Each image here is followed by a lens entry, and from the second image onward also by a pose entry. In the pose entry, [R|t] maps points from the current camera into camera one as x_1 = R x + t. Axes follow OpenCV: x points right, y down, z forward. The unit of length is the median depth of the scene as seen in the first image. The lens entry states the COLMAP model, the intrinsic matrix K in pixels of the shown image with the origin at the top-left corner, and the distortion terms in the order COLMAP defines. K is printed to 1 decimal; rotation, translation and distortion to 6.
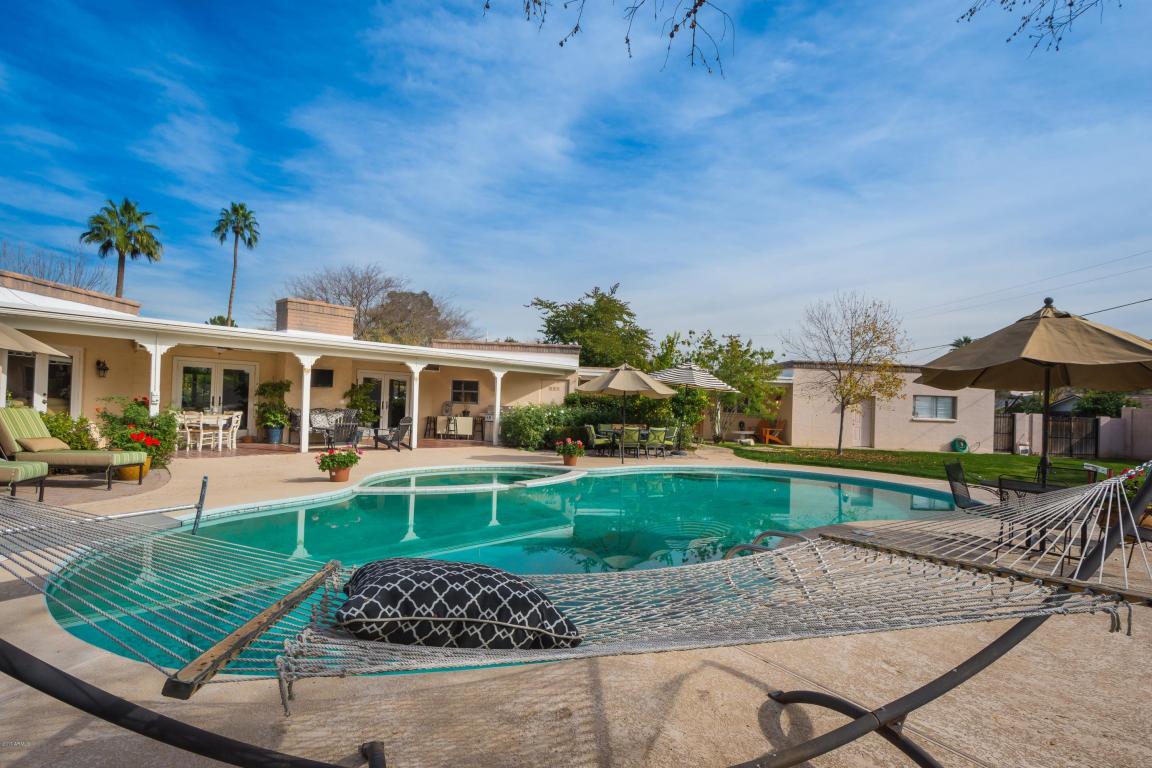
lens RADIAL K [[531.5, 0, 576.0], [0, 531.5, 384.0], [0, 0, 1]] dist [-0.000855, -0.000664]
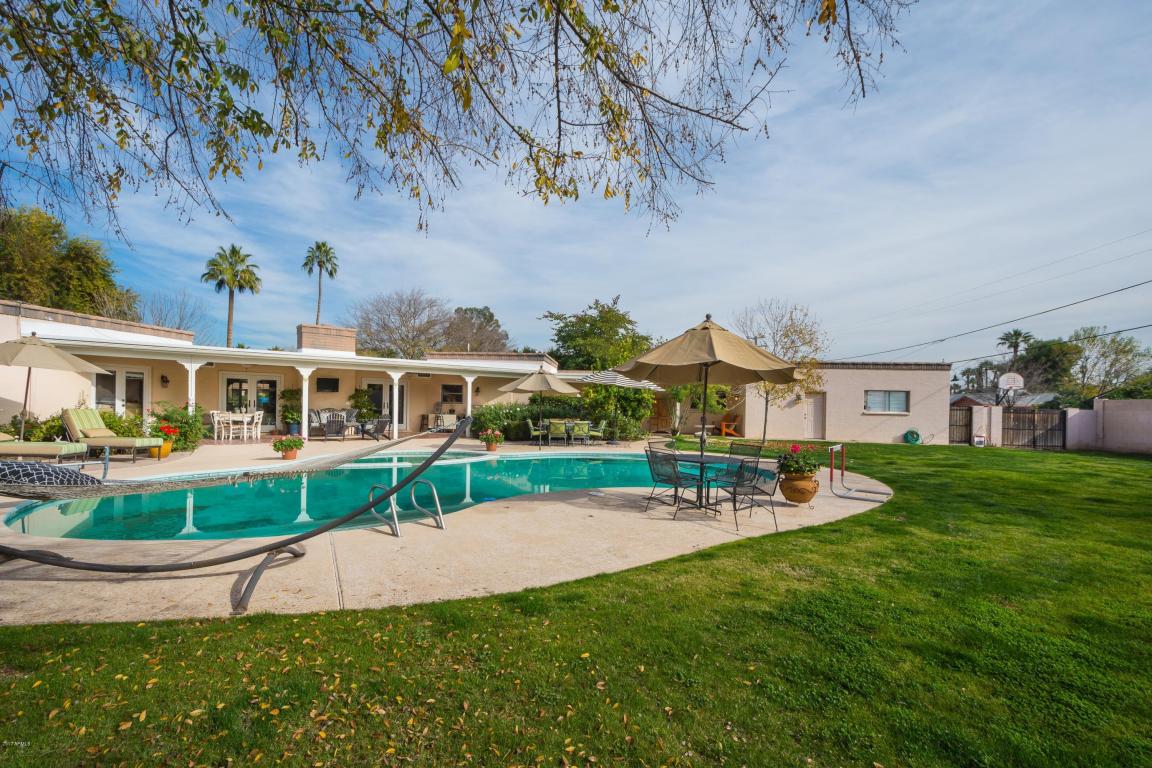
lens RADIAL K [[494.4, 0, 576.5], [0, 494.4, 395.6], [0, 0, 1]] dist [0.003105, 0.000246]
pose [[0.988486, -0.015850, -0.150482, 0.212504], [0.018706, 0.999670, 0.017584, 0.003382], [0.150154, -0.020197, 0.988456, -0.070329]]
